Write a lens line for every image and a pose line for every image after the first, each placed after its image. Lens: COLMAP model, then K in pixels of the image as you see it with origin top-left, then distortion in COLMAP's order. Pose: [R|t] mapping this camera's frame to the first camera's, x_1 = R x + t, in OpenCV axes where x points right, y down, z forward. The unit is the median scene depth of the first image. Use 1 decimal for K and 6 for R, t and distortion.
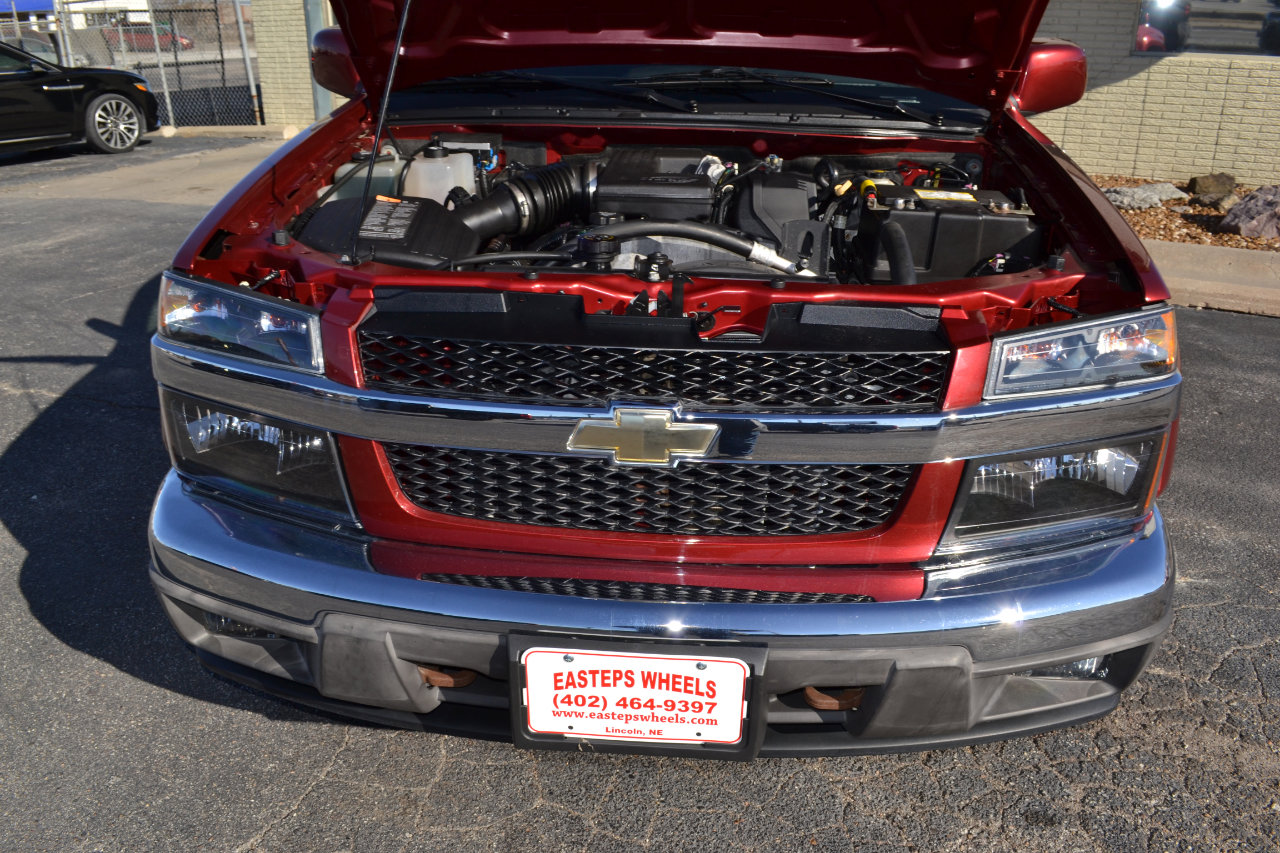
lens RADIAL K [[1019.8, 0, 638.7], [0, 1019.8, 434.9], [0, 0, 1]] dist [-0.081132, 0.005997]
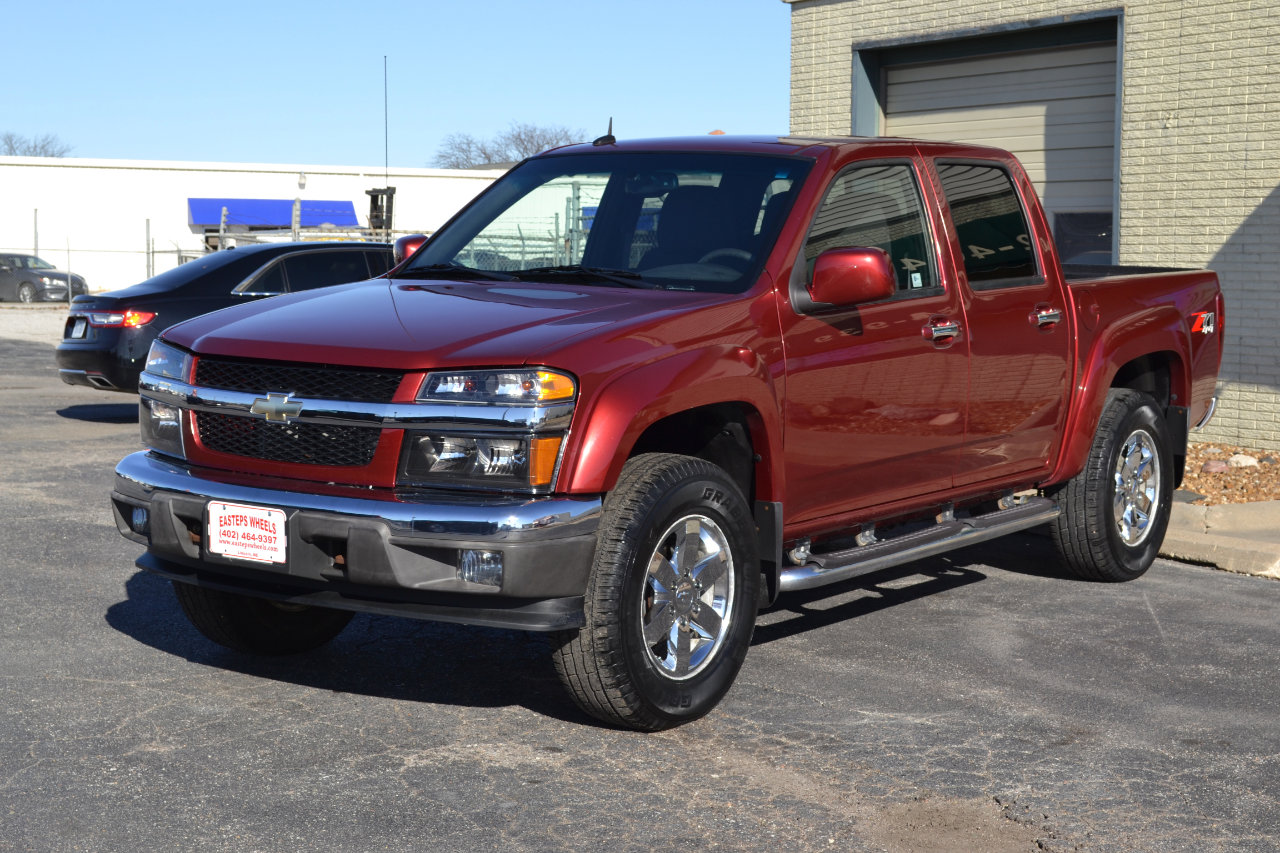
lens RADIAL K [[2138.6, 0, 640.0], [0, 2138.6, 426.5], [0, 0, 1]] dist [-0.020769, -0.018395]
pose [[0.852246, 0.055300, -0.520210, 1.748544], [-0.217188, 0.942052, -0.255670, 0.597087], [0.475926, 0.330878, 0.814871, -1.322941]]
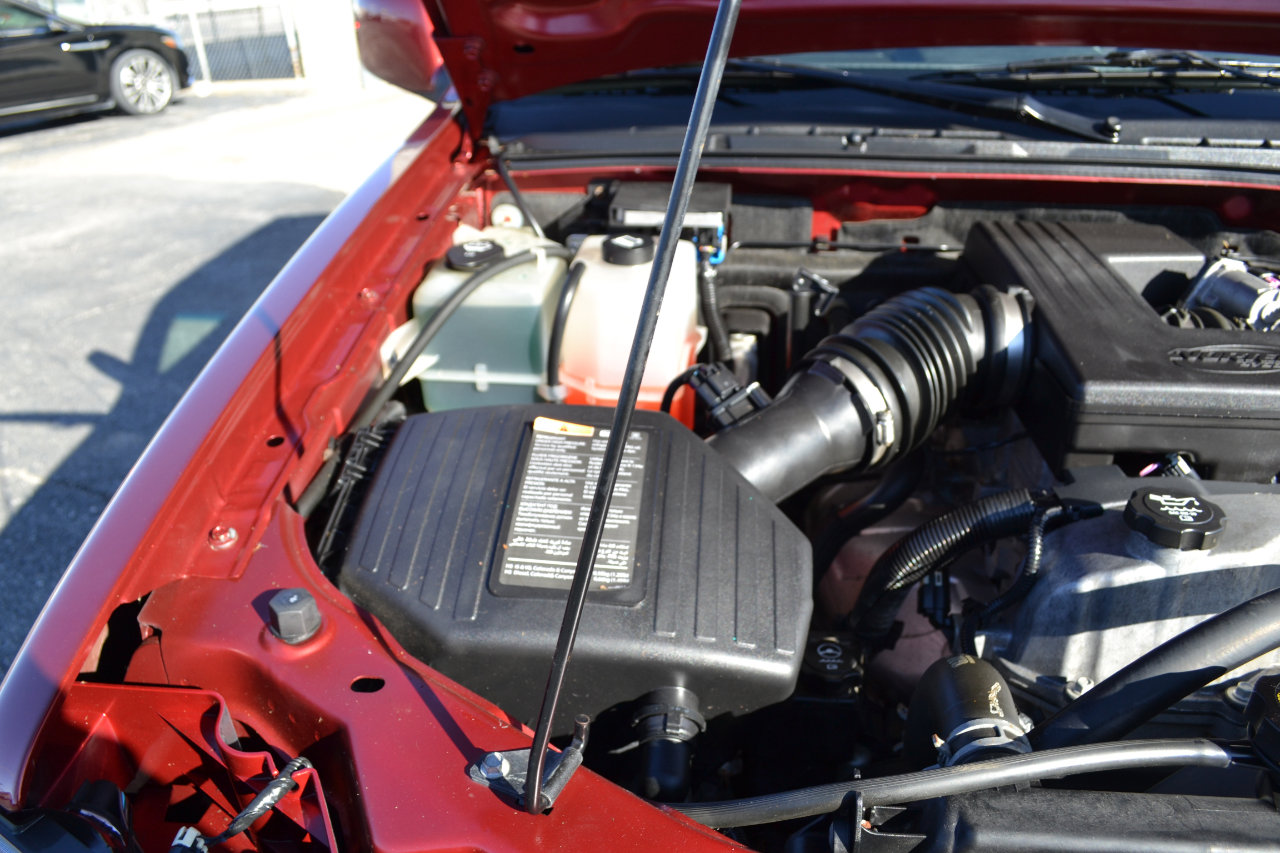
lens RADIAL K [[1019.8, 0, 638.7], [0, 1019.8, 434.9], [0, 0, 1]] dist [-0.081132, 0.005997]
pose [[0.998735, -0.011142, -0.049028, -0.157949], [0.014023, 0.998171, 0.058812, -0.201858], [0.048283, -0.059425, 0.997064, 0.477818]]
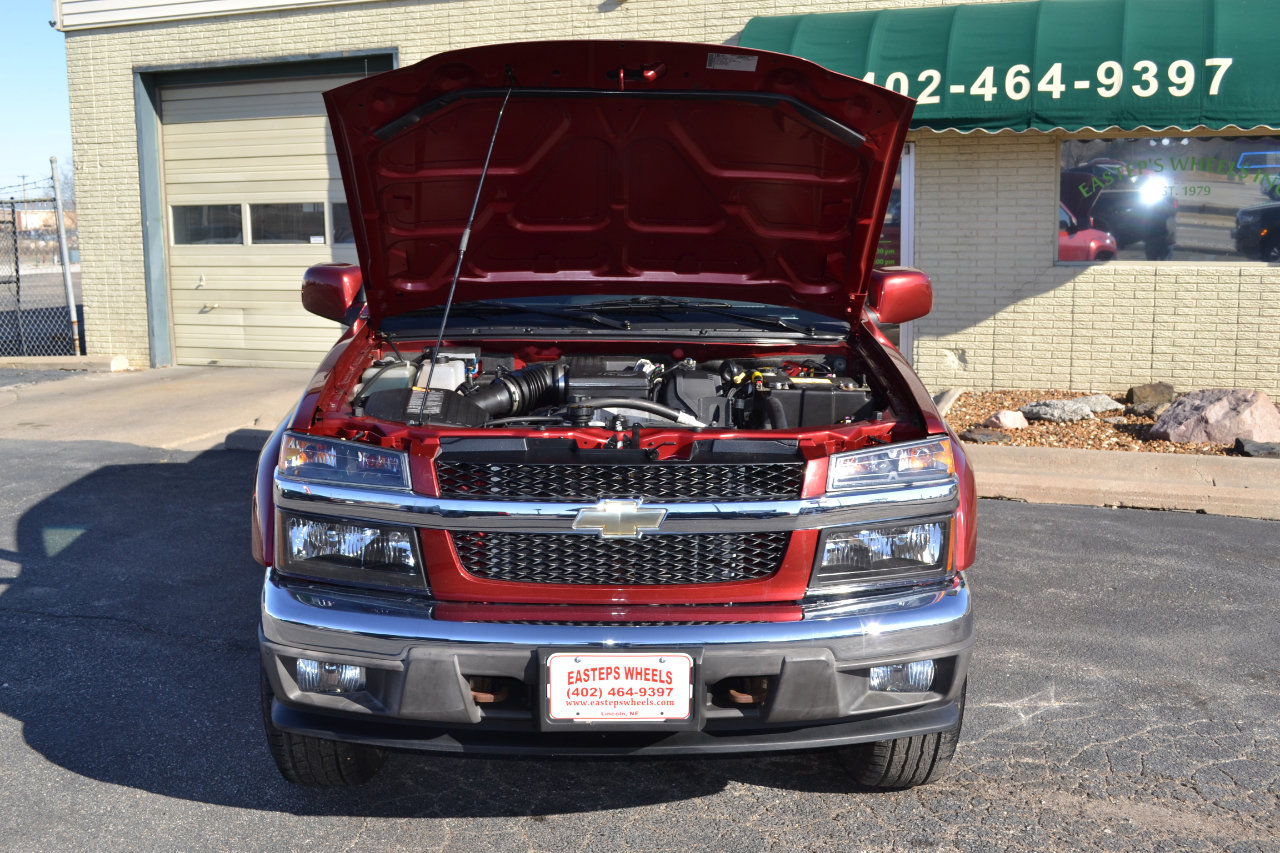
lens RADIAL K [[1347.9, 0, 640.0], [0, 1347.9, 426.5], [0, 0, 1]] dist [-0.051921, -0.009730]
pose [[0.995225, -0.019948, 0.095551, -0.098819], [0.042489, 0.969822, -0.240084, 0.223986], [-0.087878, 0.242997, 0.966038, -0.661262]]
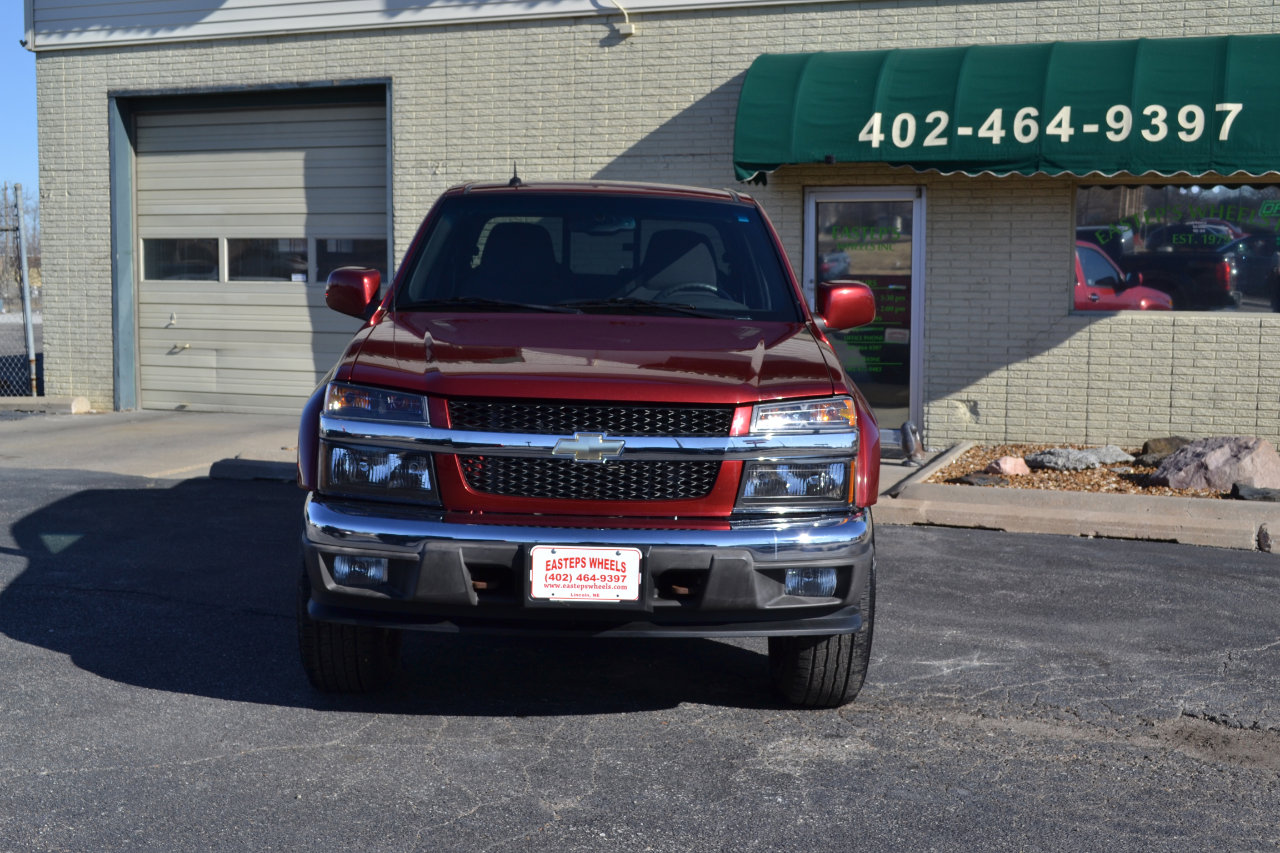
lens RADIAL K [[1611.9, 0, 640.0], [0, 1611.9, 426.5], [0, 0, 1]] dist [-0.029259, -0.031512]
pose [[0.996052, 0.006465, 0.088536, -0.111391], [0.020512, 0.953593, -0.300399, 0.576893], [-0.086369, 0.301029, 0.949696, -1.310508]]
